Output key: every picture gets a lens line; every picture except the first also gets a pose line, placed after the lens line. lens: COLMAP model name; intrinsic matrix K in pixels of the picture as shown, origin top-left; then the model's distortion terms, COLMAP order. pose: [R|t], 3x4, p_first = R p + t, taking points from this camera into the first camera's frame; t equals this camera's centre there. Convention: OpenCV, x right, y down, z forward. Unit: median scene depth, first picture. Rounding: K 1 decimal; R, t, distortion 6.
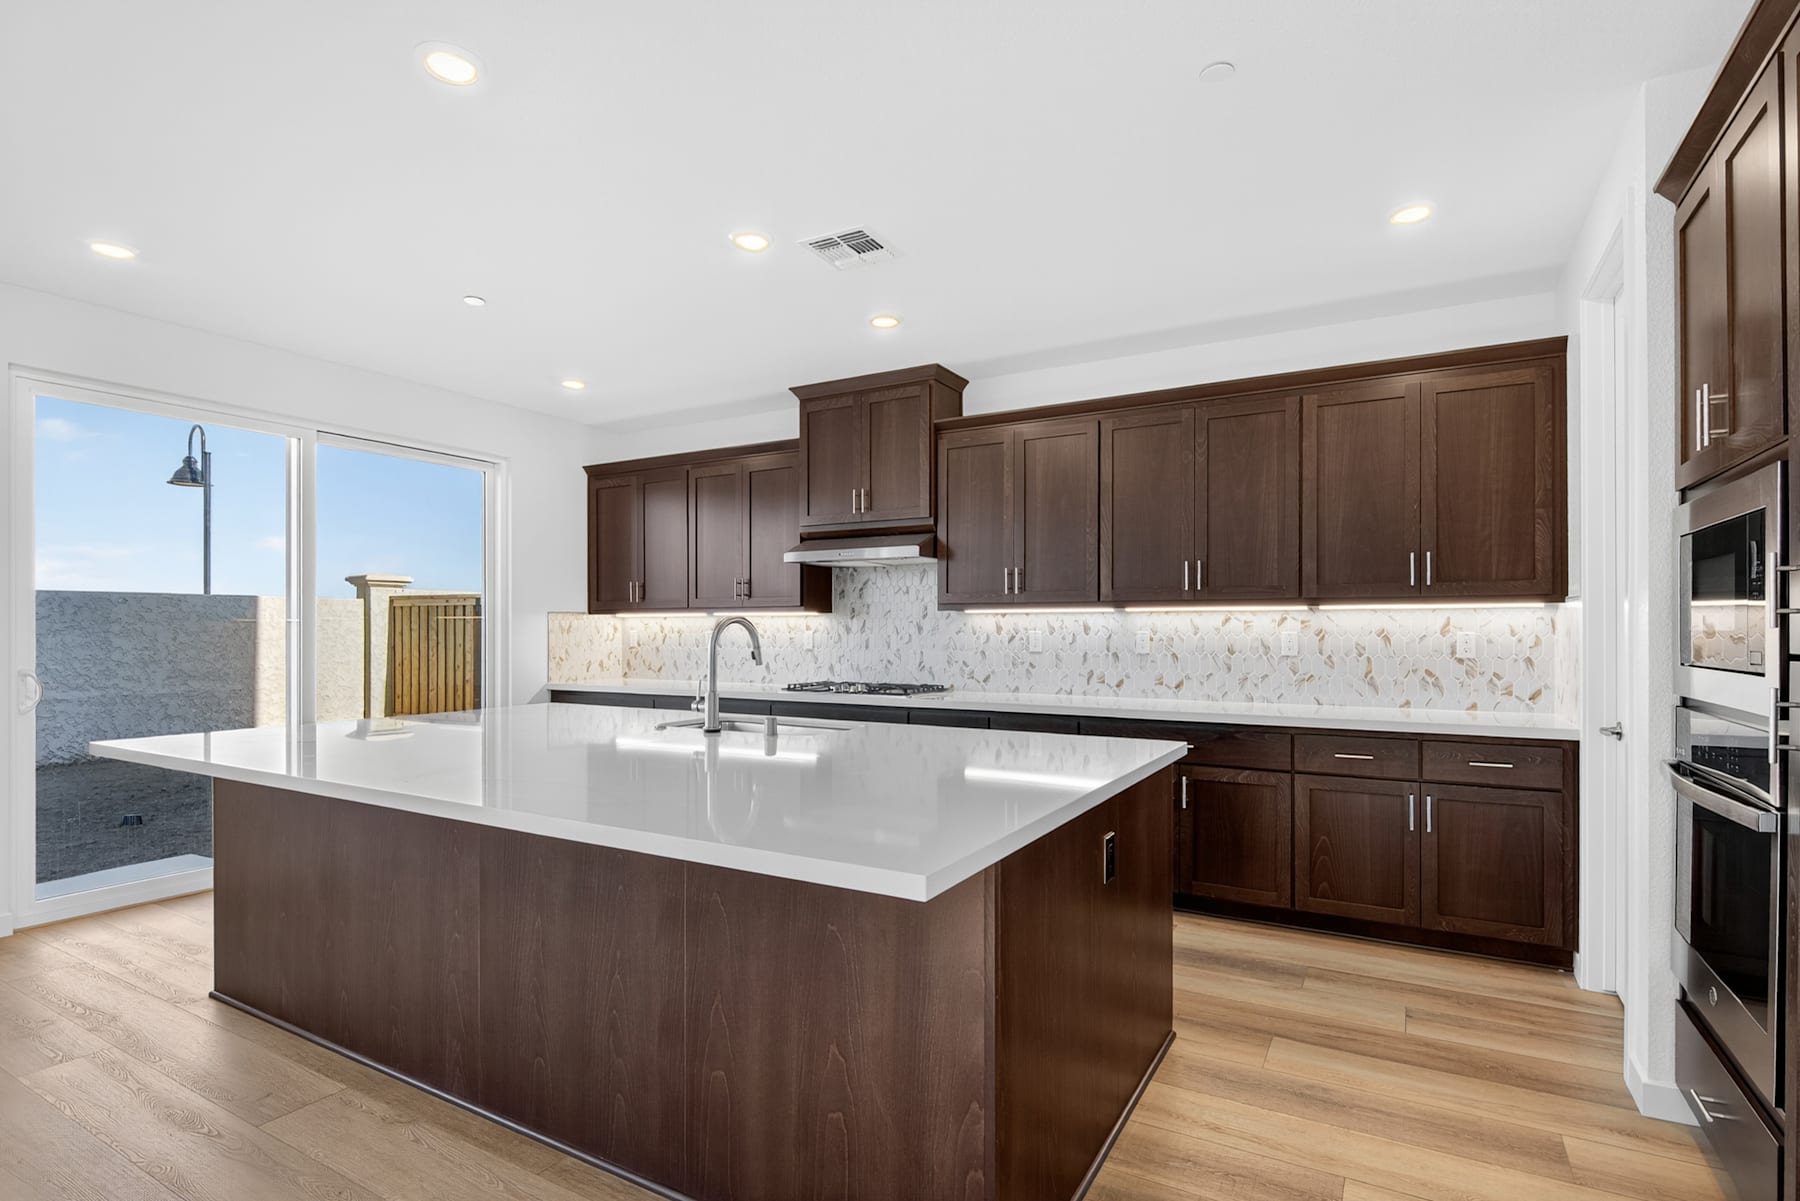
lens RADIAL K [[877.9, 0, 906.4], [0, 877.9, 627.8], [0, 0, 1]] dist [-0.007805, 0.001681]
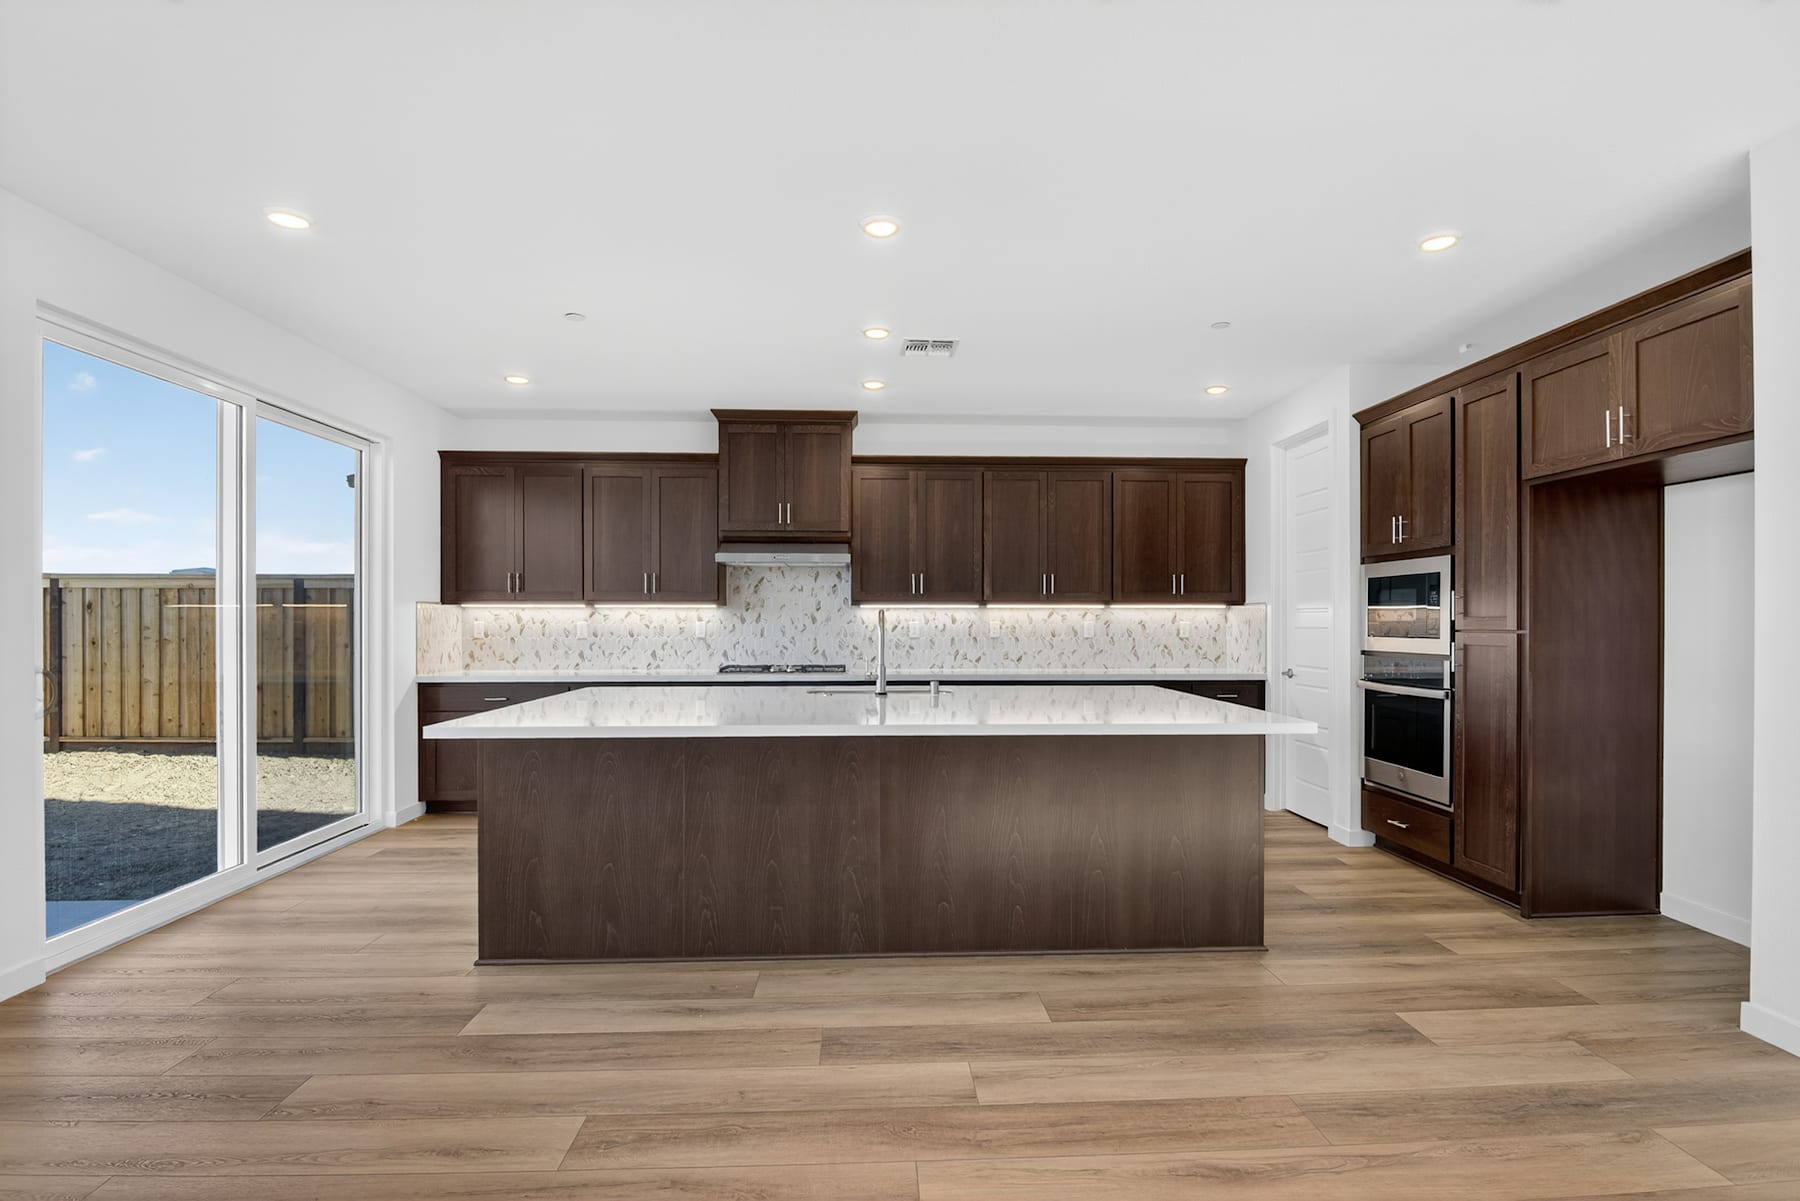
lens RADIAL K [[877.9, 0, 900.6], [0, 877.9, 616.2], [0, 0, 1]] dist [-0.007805, 0.001681]
pose [[0.845302, 0.004132, 0.534273, -0.618252], [-0.001587, 0.999985, -0.005223, 0.002854], [-0.534287, 0.003568, 0.845296, -0.116155]]
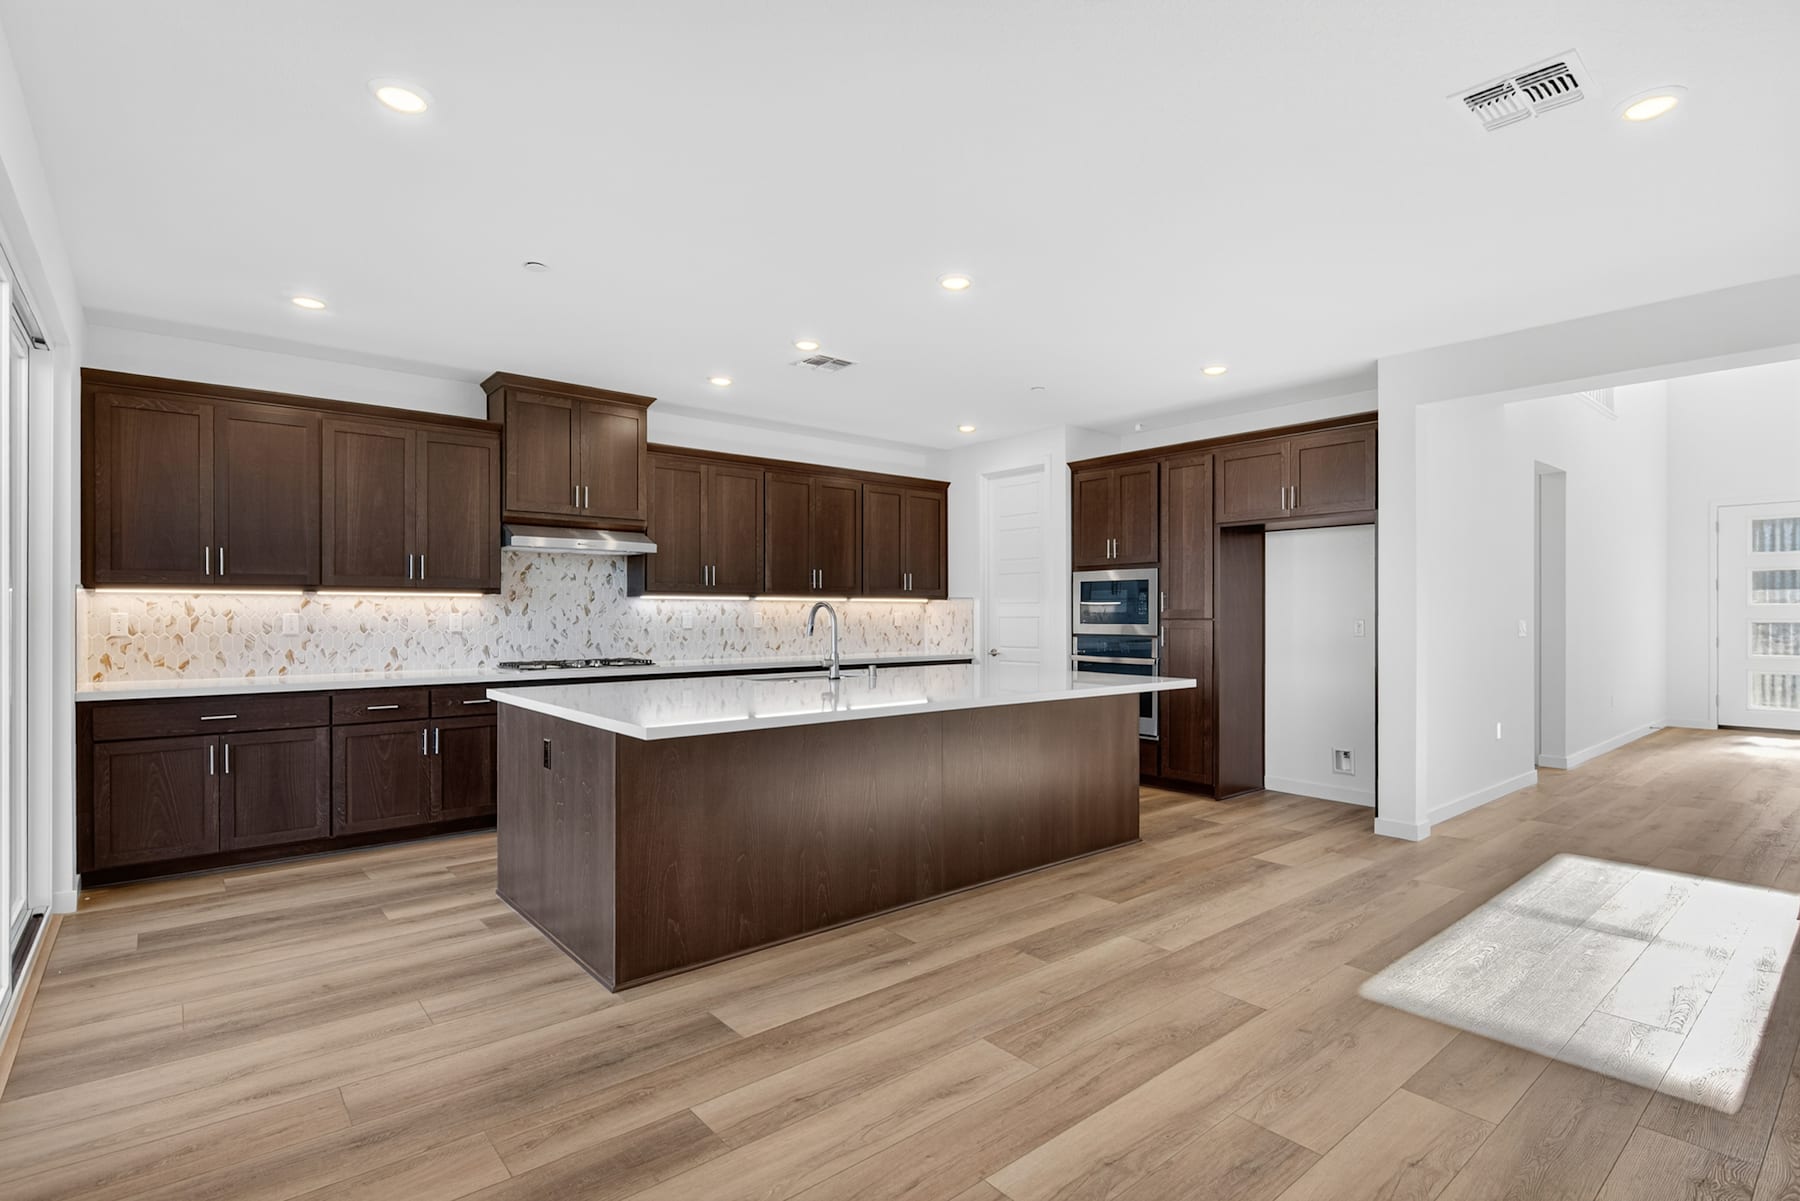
lens RADIAL K [[877.9, 0, 907.7], [0, 877.9, 604.1], [0, 0, 1]] dist [-0.007805, 0.001681]
pose [[0.344765, 0.010729, 0.938628, -1.057559], [-0.001028, 0.999938, -0.011052, 0.005004], [-0.938689, 0.002846, 0.344754, 0.241975]]
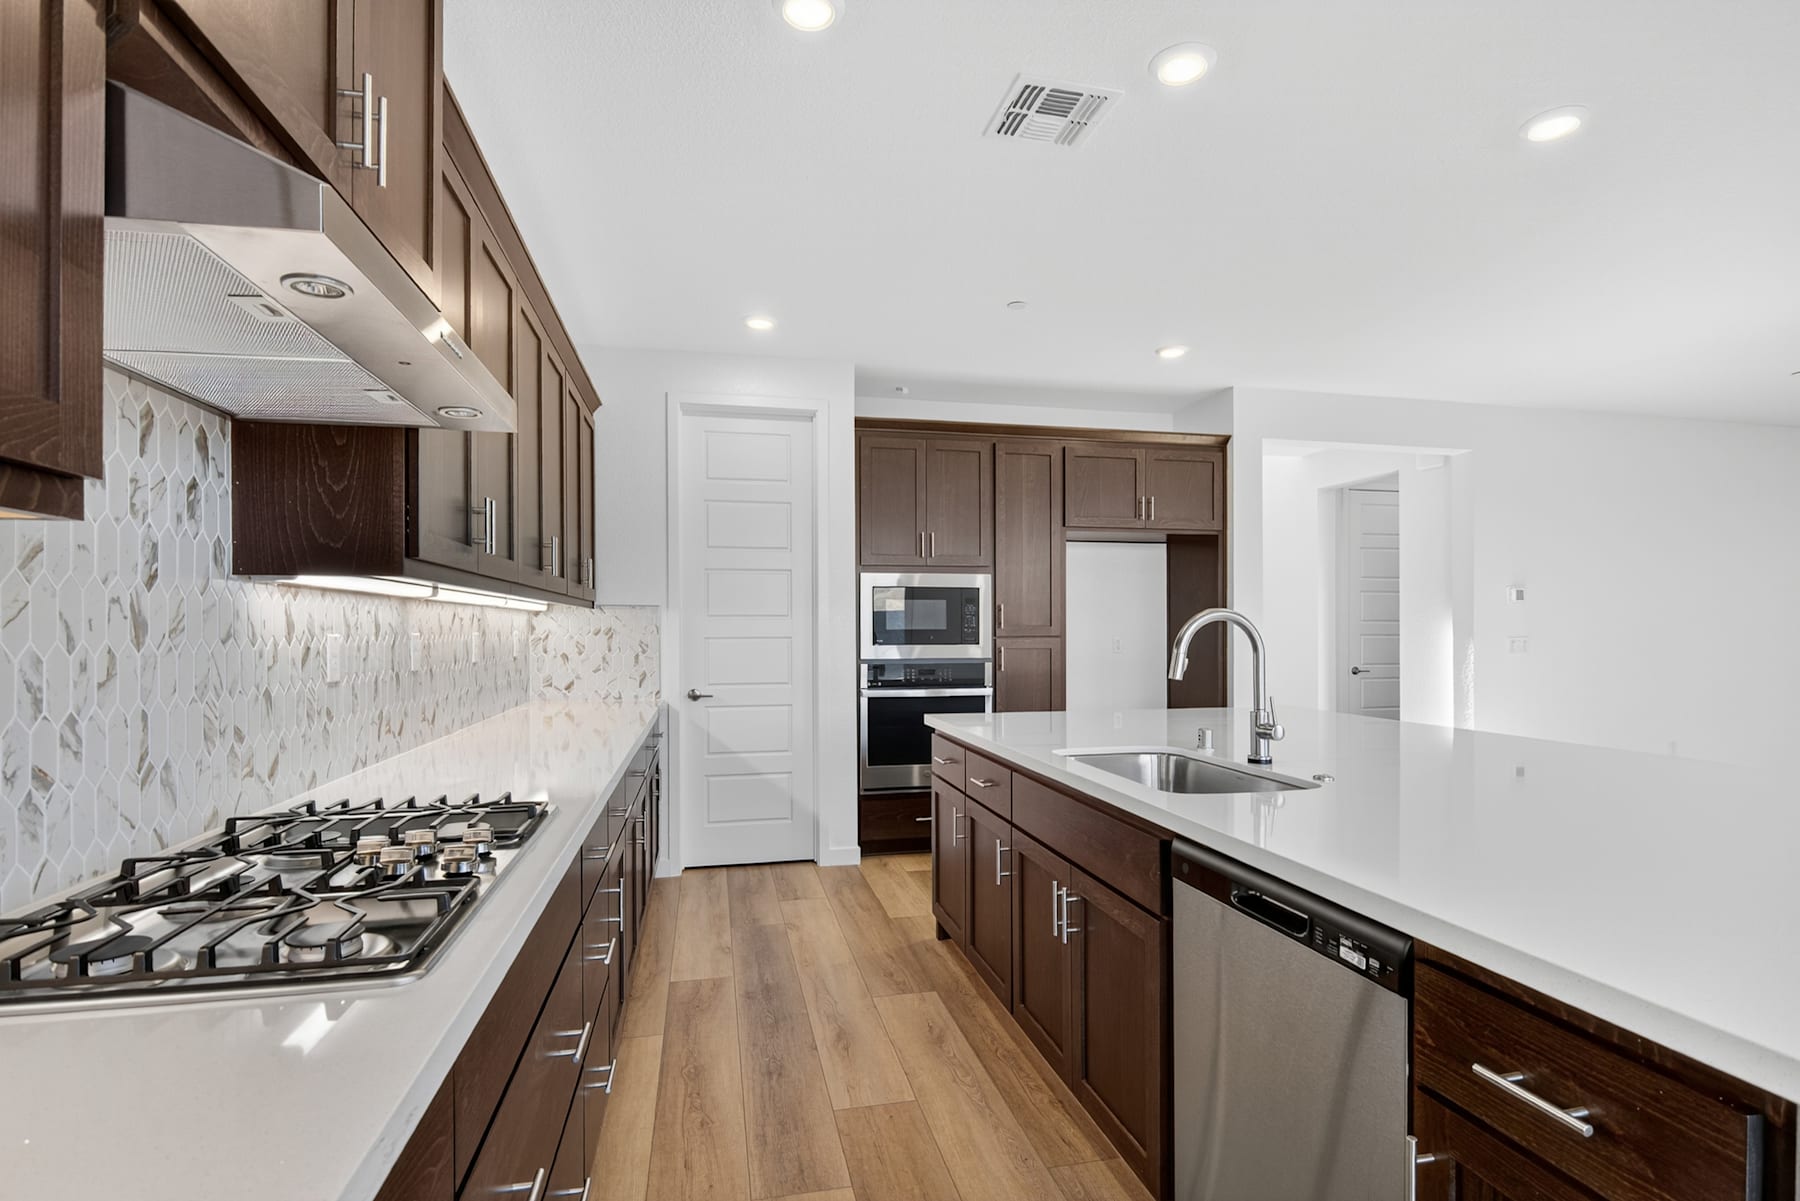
lens RADIAL K [[877.9, 0, 902.5], [0, 877.9, 625.6], [0, 0, 1]] dist [-0.007805, 0.001681]
pose [[-0.671848, 0.005790, 0.740667, -0.382997], [0.002649, 0.999982, -0.005414, 0.003291], [-0.740685, -0.001675, -0.671851, 1.159461]]
